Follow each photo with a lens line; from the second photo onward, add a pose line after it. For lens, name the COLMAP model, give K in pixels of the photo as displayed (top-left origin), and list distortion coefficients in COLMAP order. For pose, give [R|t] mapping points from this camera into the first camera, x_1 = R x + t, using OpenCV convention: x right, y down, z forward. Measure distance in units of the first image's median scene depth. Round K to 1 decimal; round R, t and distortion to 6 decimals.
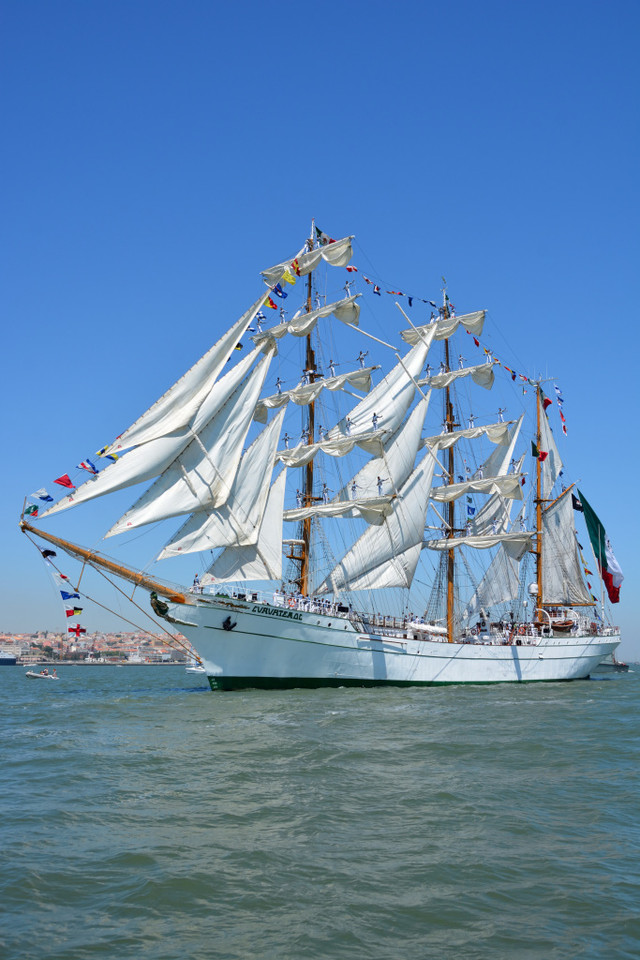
lens RADIAL K [[999.0, 0, 322.2], [0, 999.0, 481.1], [0, 0, 1]] dist [-0.038889, 0.000000]
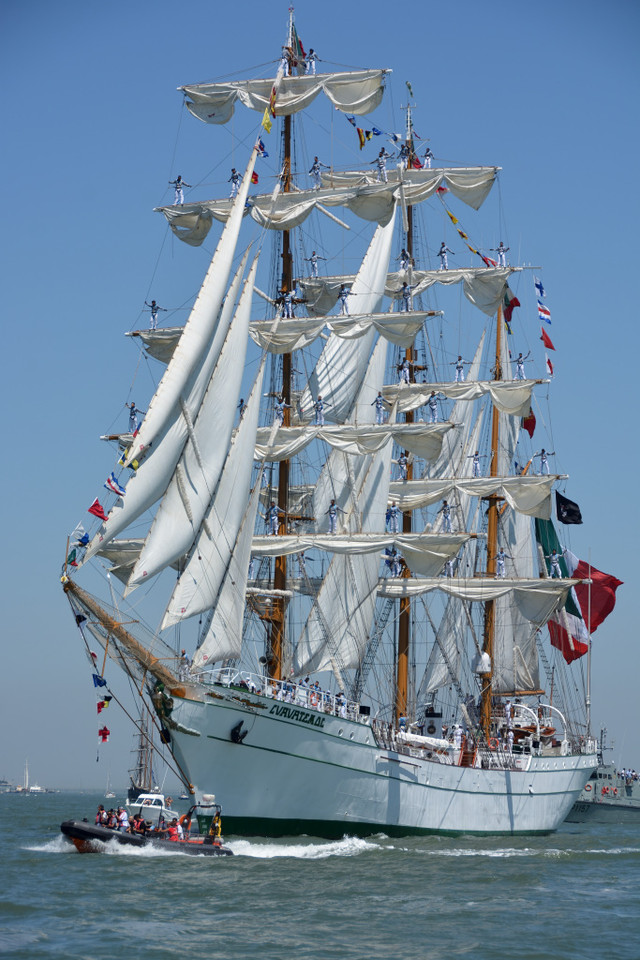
lens RADIAL K [[3273.2, 0, 322.4], [0, 3273.2, 486.3], [0, 0, 1]] dist [0.014336, 0.000000]
pose [[0.918899, 0.053865, 0.390799, -0.730825], [-0.088053, 0.993647, 0.070084, -0.134549], [-0.384541, -0.098811, 0.917804, -0.752294]]
